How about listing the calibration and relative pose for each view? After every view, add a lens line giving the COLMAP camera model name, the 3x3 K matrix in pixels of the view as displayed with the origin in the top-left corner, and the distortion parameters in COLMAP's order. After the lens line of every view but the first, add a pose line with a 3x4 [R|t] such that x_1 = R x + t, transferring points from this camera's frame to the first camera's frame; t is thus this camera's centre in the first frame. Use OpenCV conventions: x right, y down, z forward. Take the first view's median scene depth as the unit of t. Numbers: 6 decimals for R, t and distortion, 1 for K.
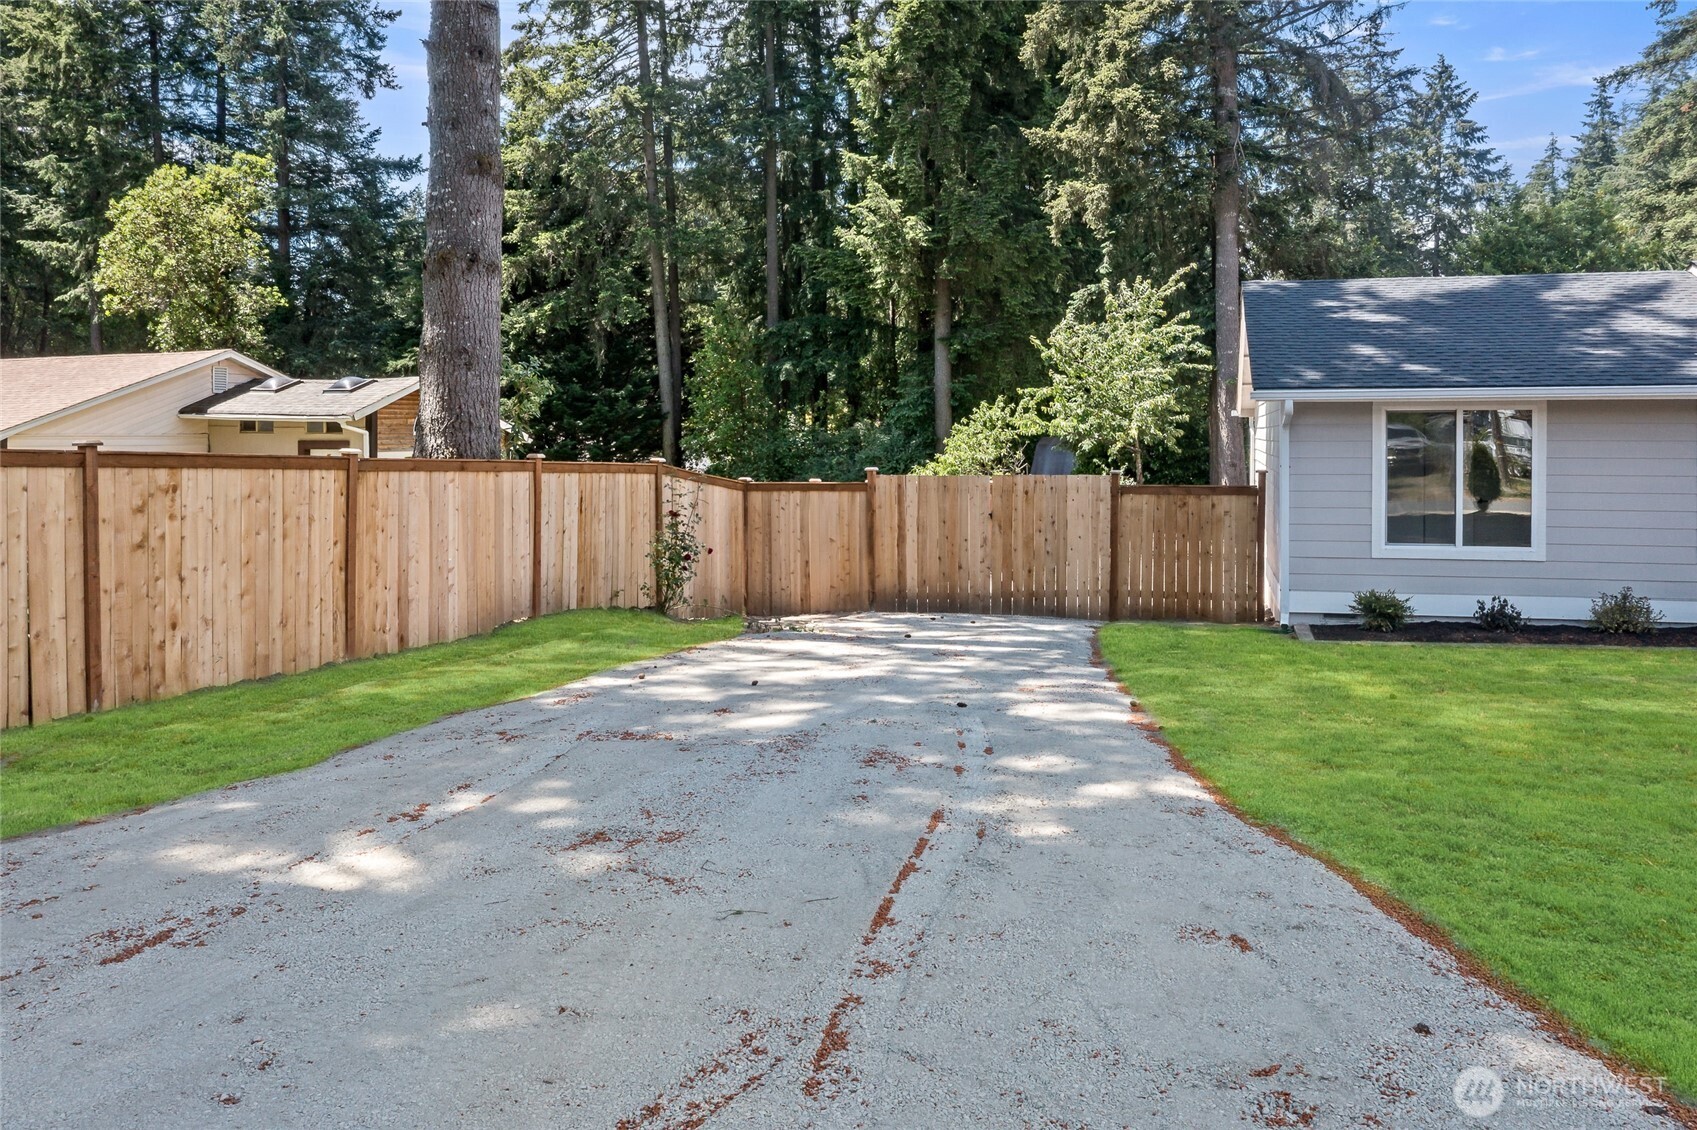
lens RADIAL K [[1346.7, 0, 849.4], [0, 1346.7, 453.7], [0, 0, 1]] dist [-0.008164, -0.015196]
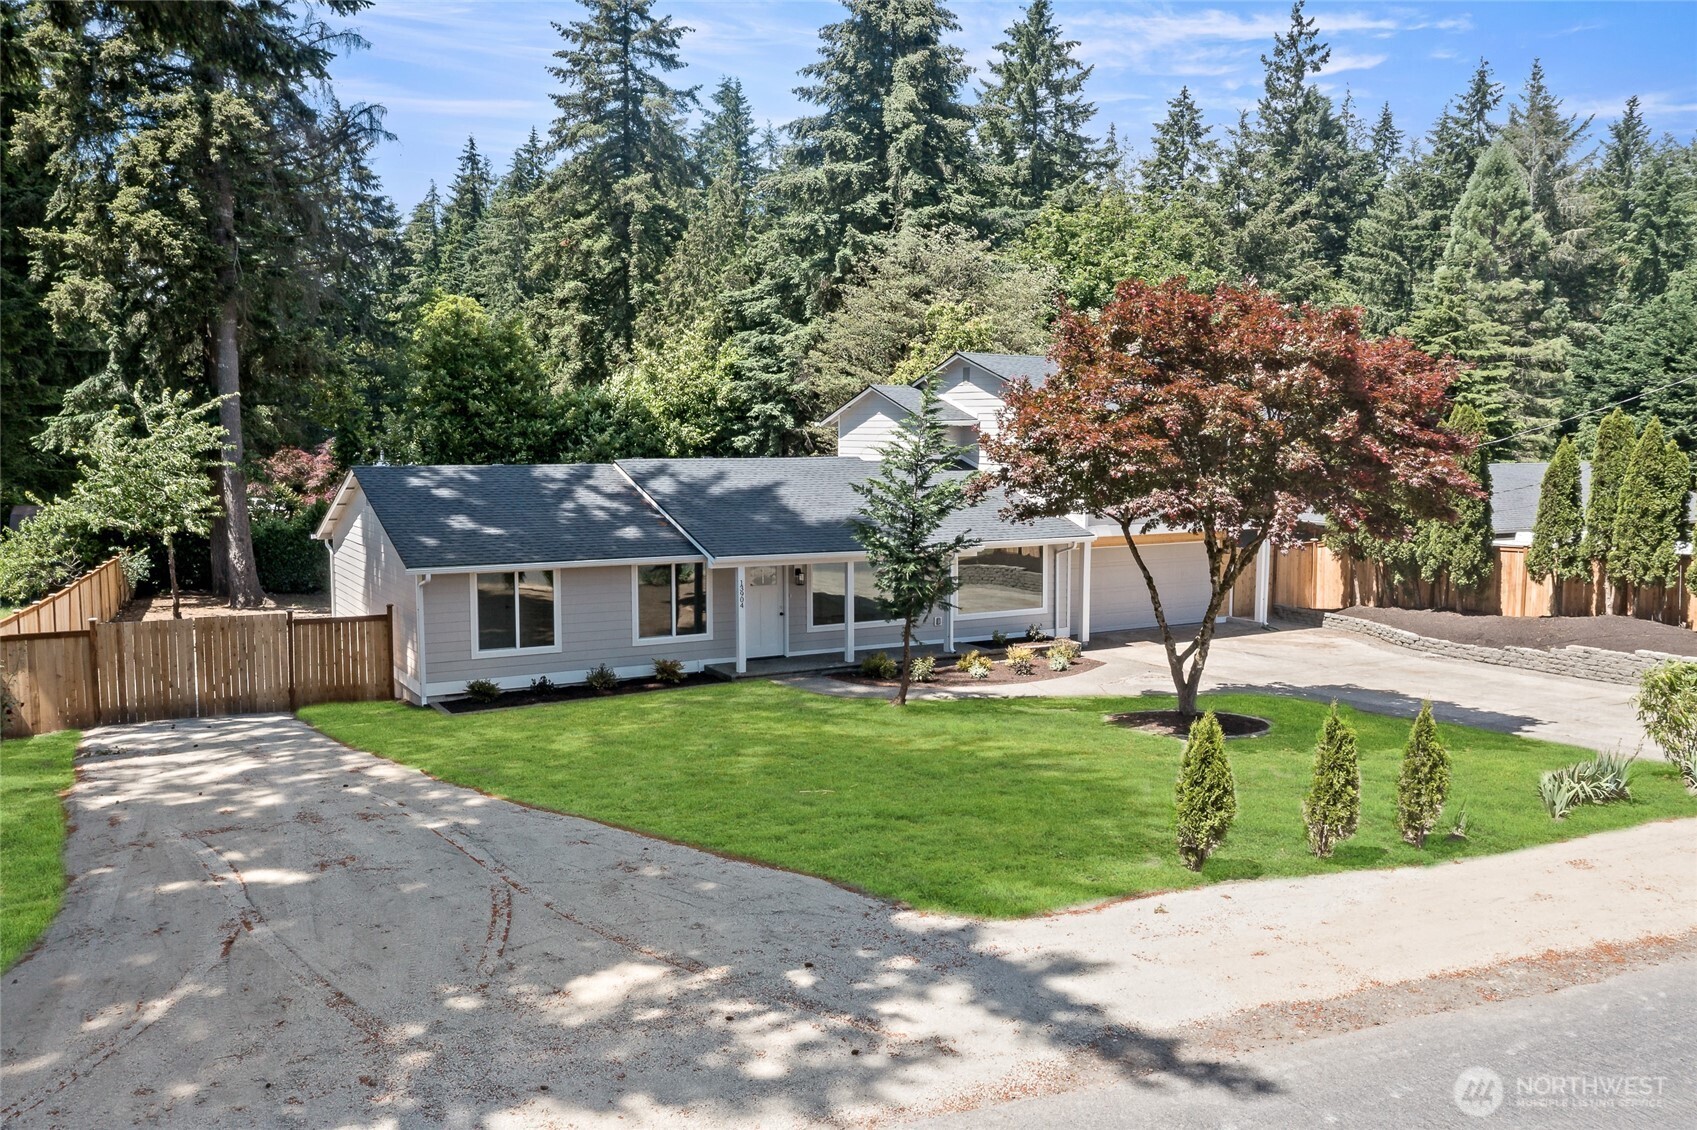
lens RADIAL K [[1400.7, 0, 849.1], [0, 1400.7, 531.7], [0, 0, 1]] dist [-0.004396, -0.007229]
pose [[0.705491, -0.047322, 0.707138, -0.309764], [0.001710, 0.997879, 0.065072, -0.117422], [-0.708717, -0.044698, 0.704075, -0.349736]]
